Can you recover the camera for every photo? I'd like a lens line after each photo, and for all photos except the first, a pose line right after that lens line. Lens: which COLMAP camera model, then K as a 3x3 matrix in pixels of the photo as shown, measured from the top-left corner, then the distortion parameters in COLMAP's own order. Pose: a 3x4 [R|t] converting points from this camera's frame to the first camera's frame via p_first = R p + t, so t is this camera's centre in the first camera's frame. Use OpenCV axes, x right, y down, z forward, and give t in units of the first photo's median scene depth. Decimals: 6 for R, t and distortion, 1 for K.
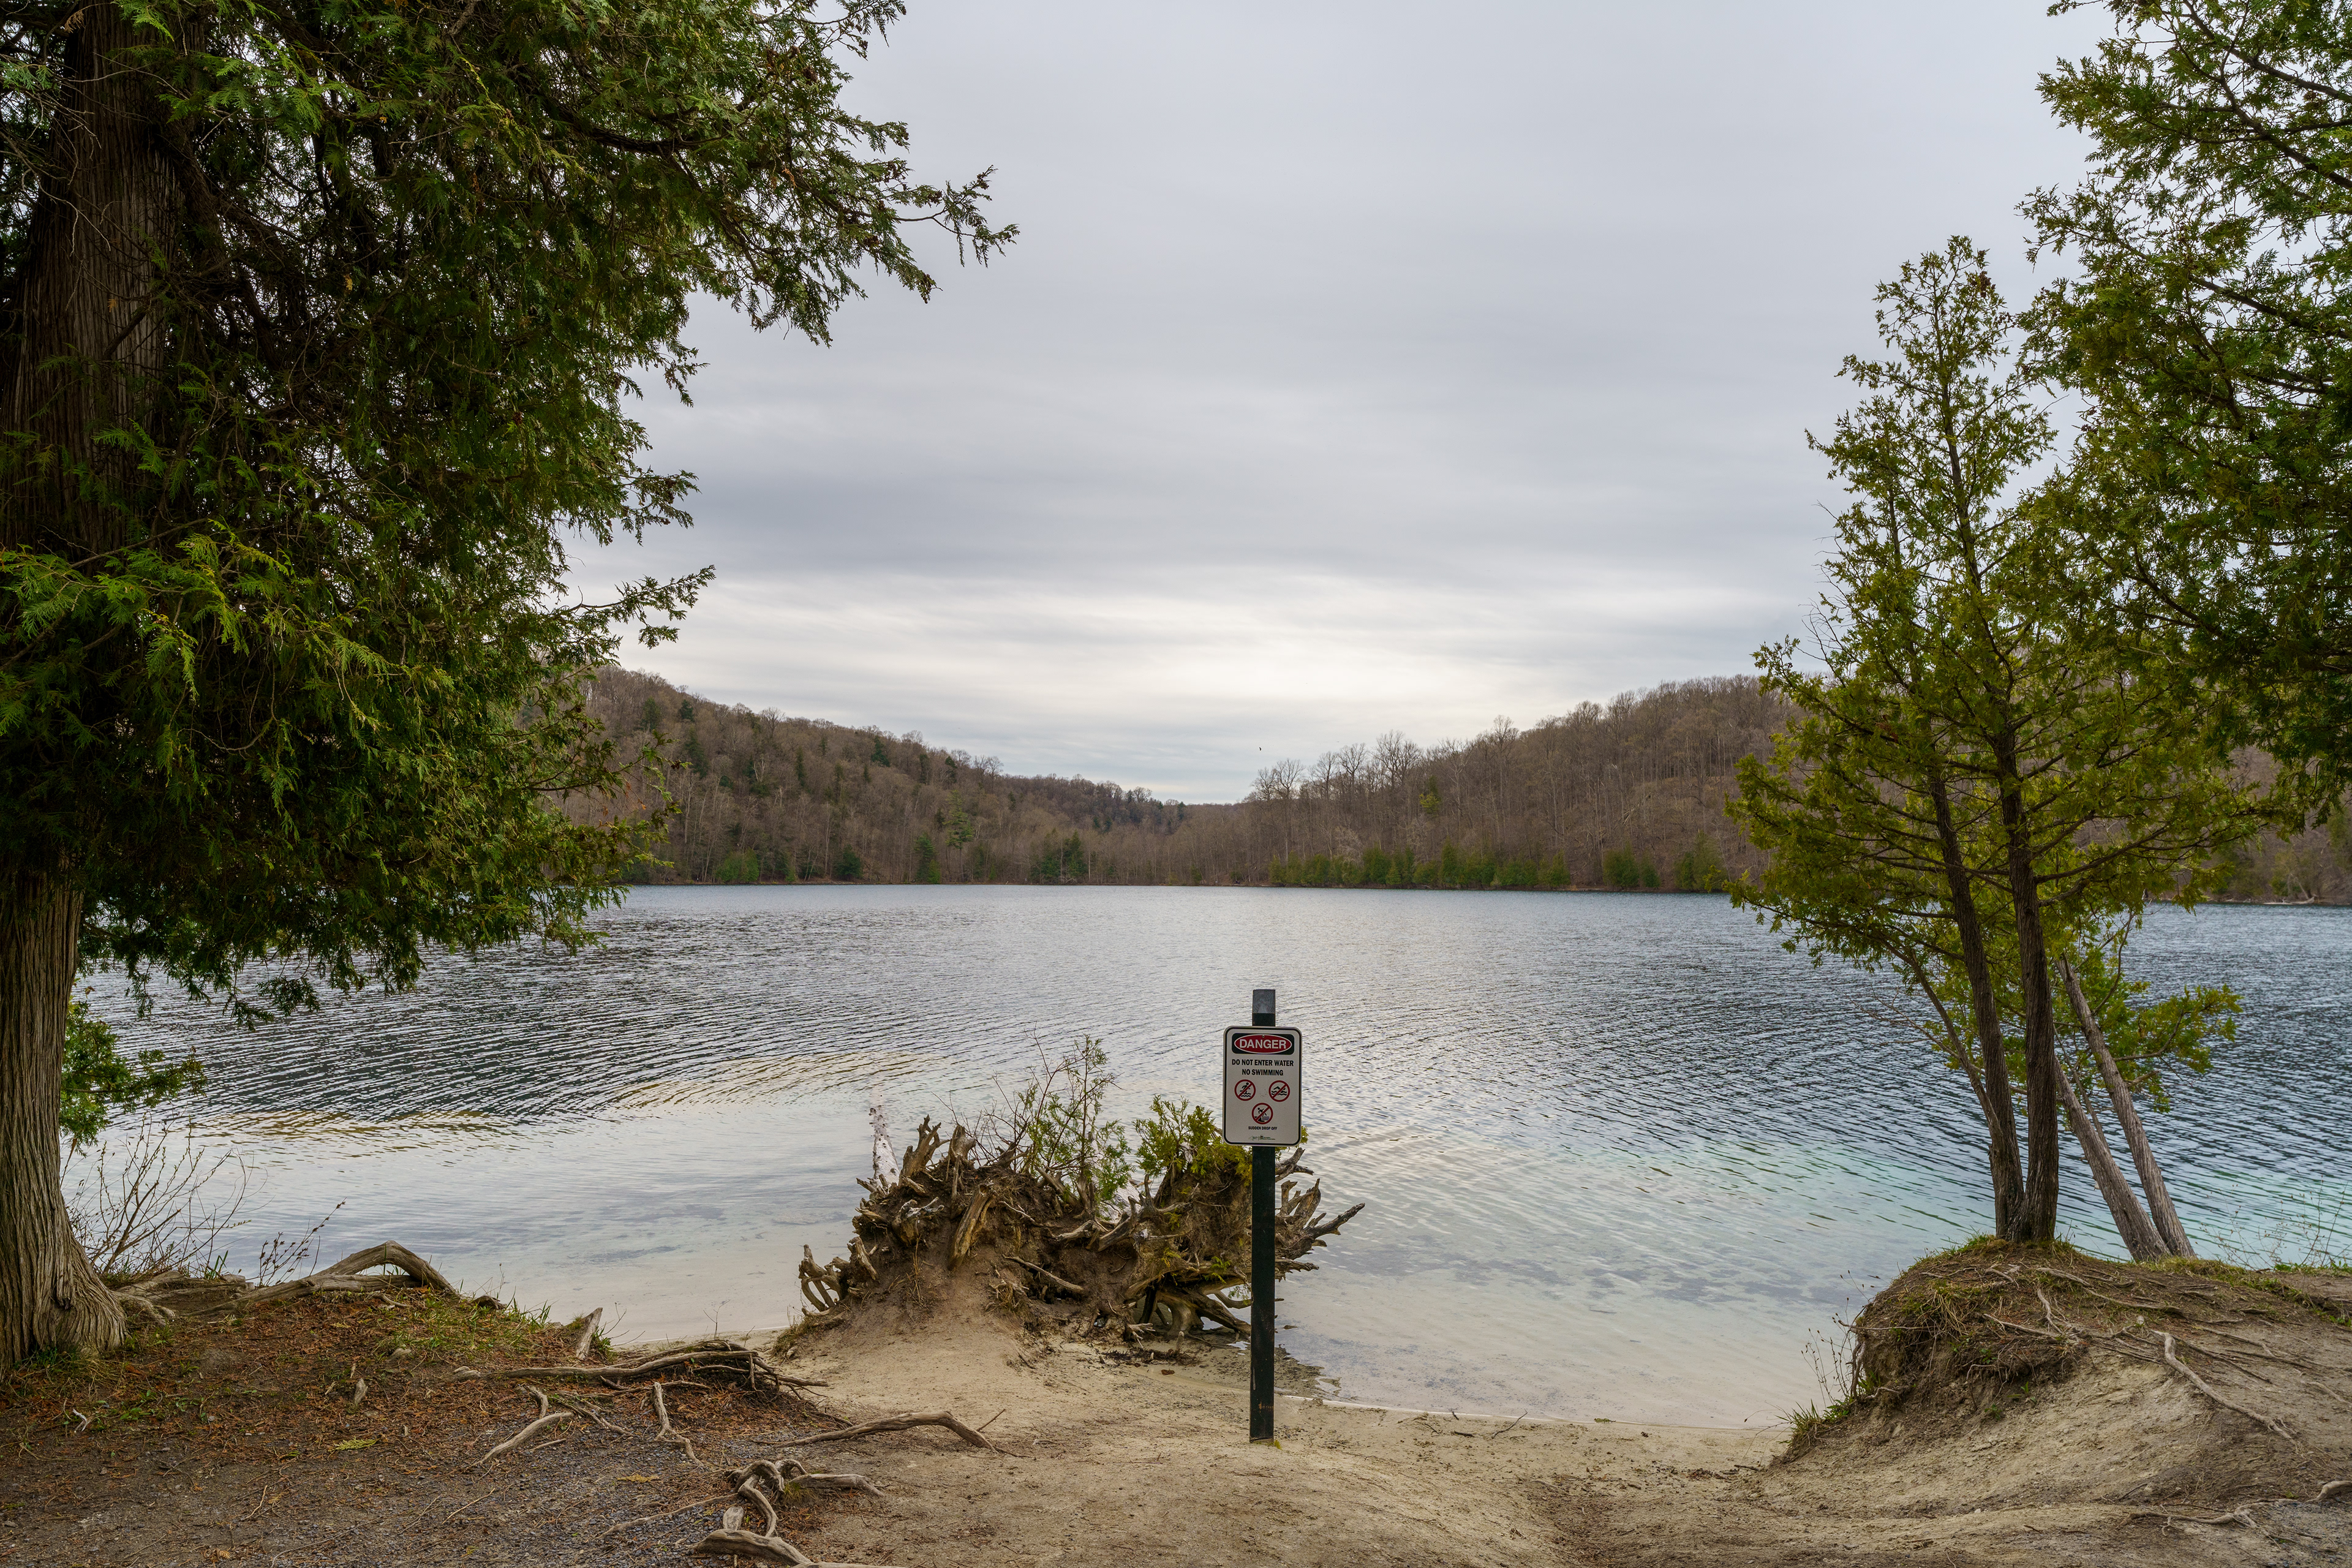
lens RADIAL K [[1432.4, 0, 1177.3], [0, 1432.4, 790.5], [0, 0, 1]] dist [-0.000307, -0.000653]
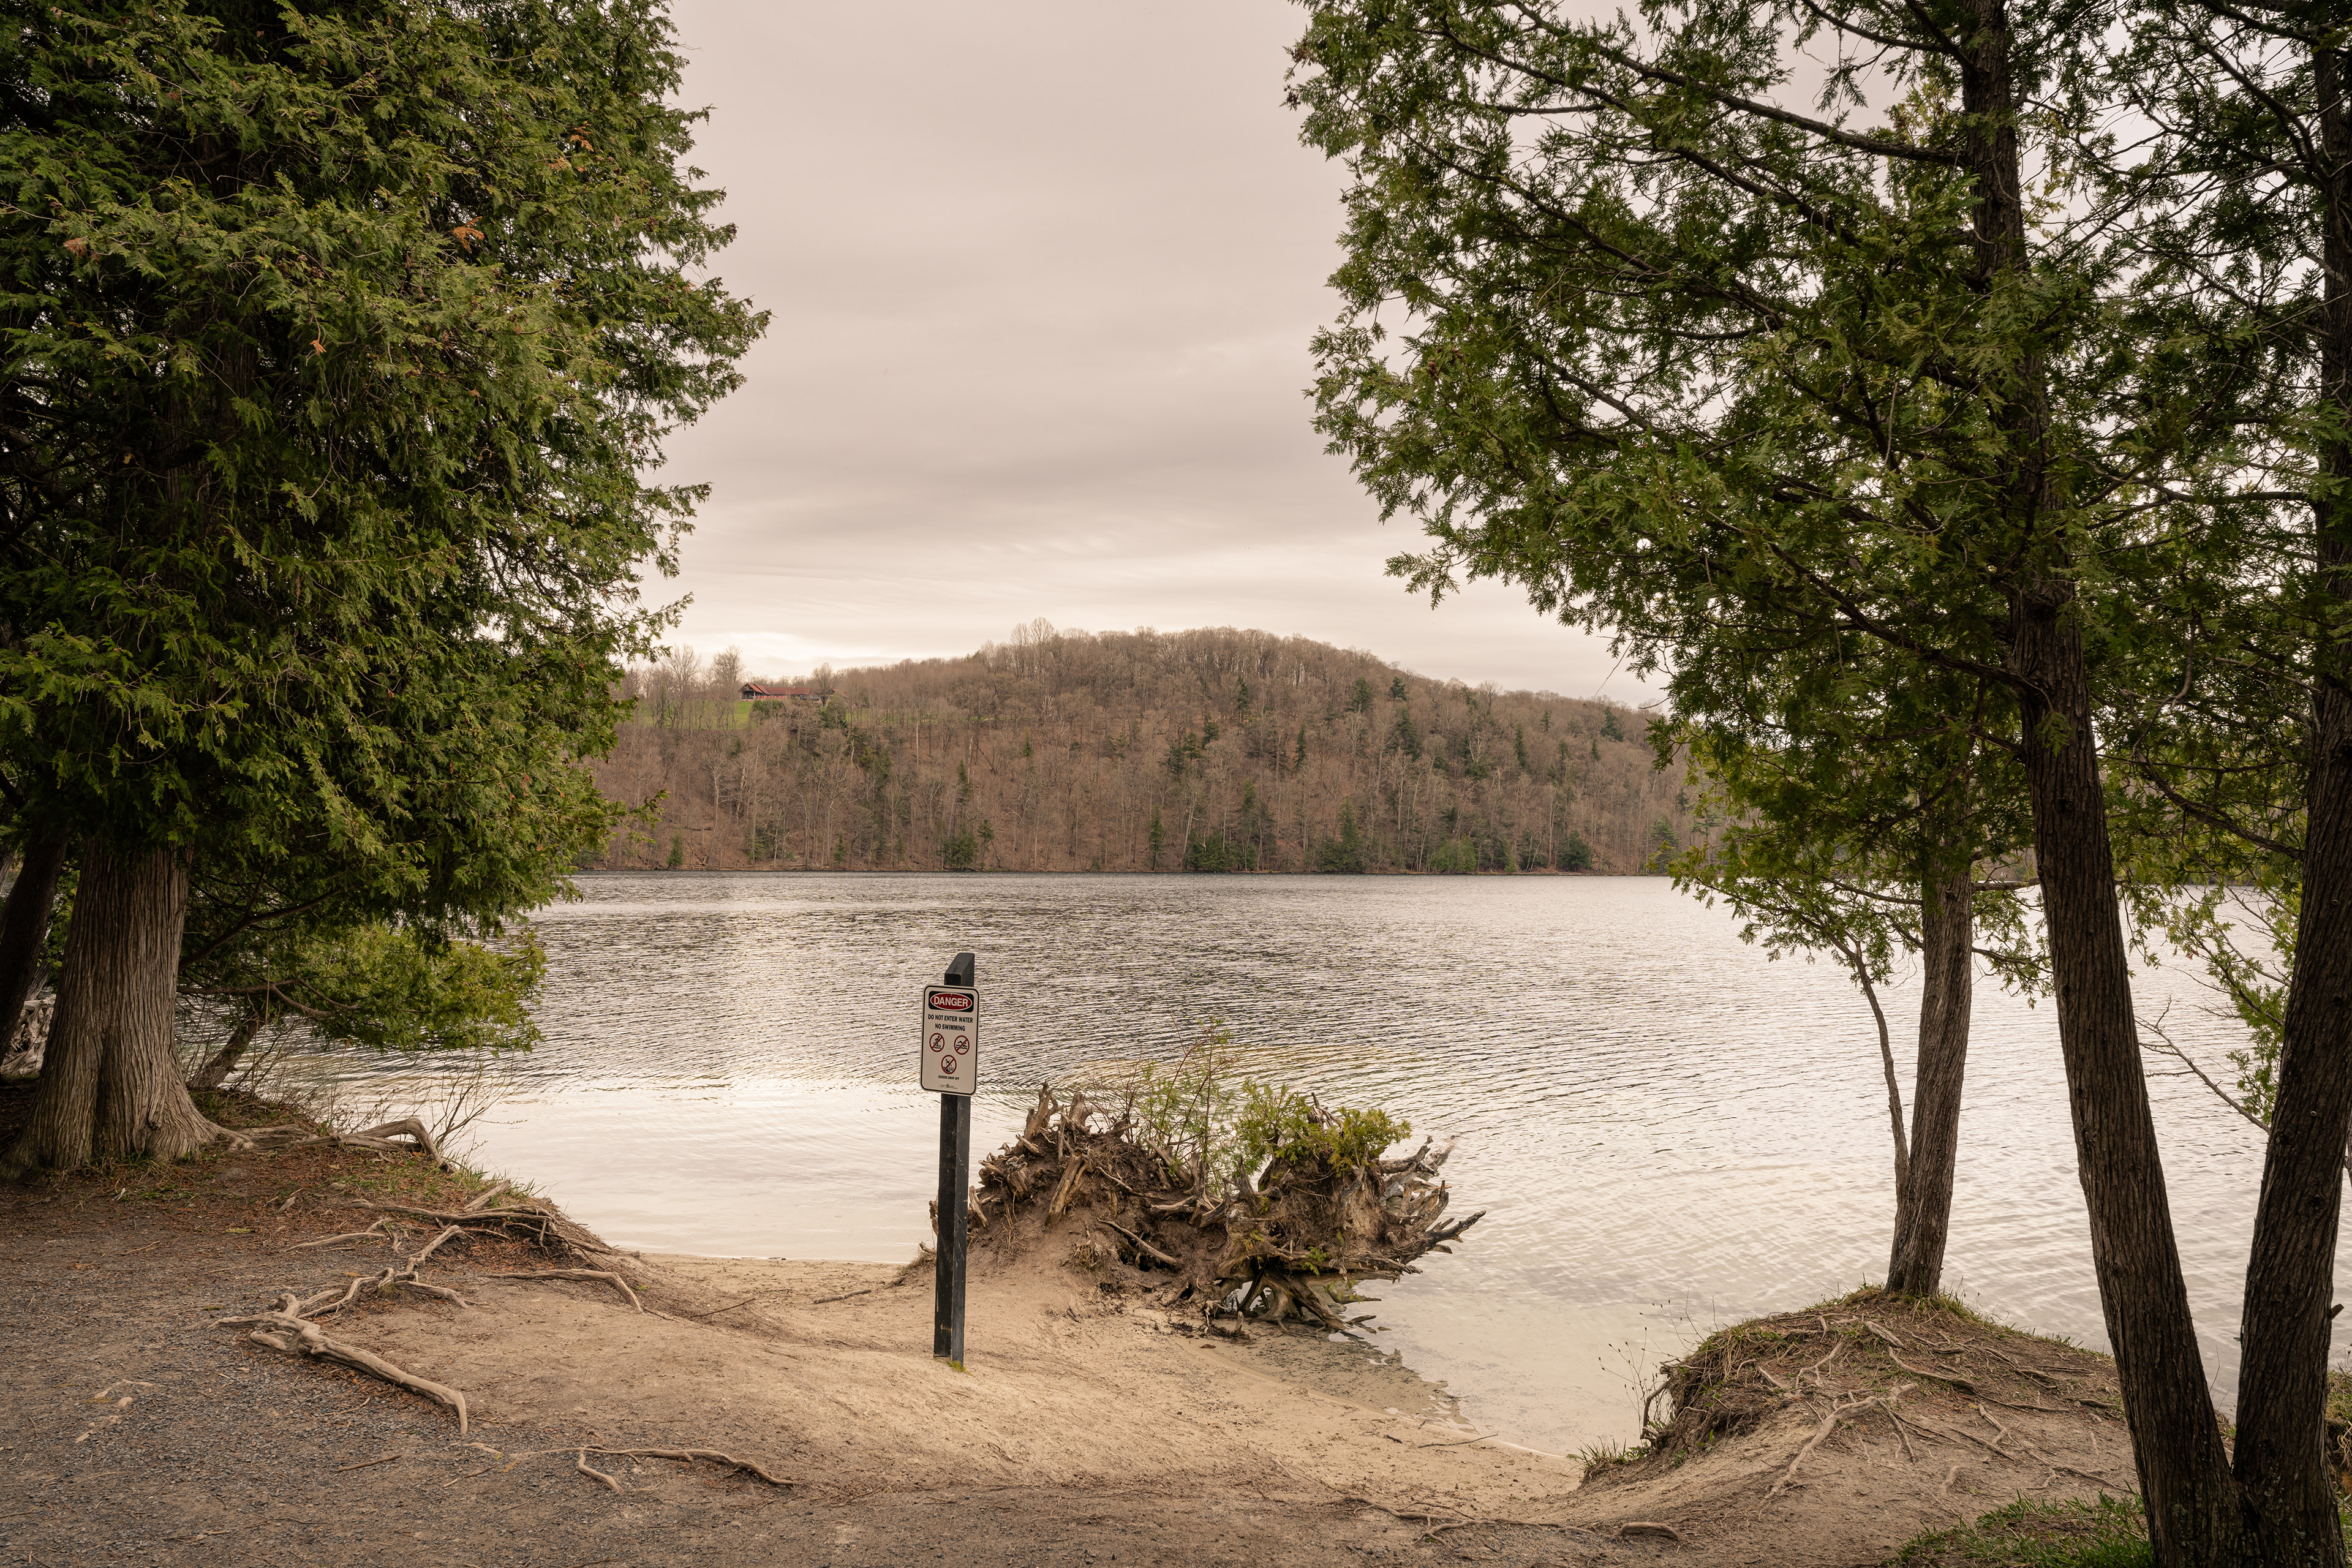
lens RADIAL K [[1611.0, 0, 1175.1], [0, 1611.0, 788.7], [0, 0, 1]] dist [0.000574, 0.000934]
pose [[0.885471, -0.017973, -0.464346, 0.466647], [0.023310, 0.999712, 0.005755, 0.006342], [0.464109, -0.015919, 0.885635, -0.007017]]
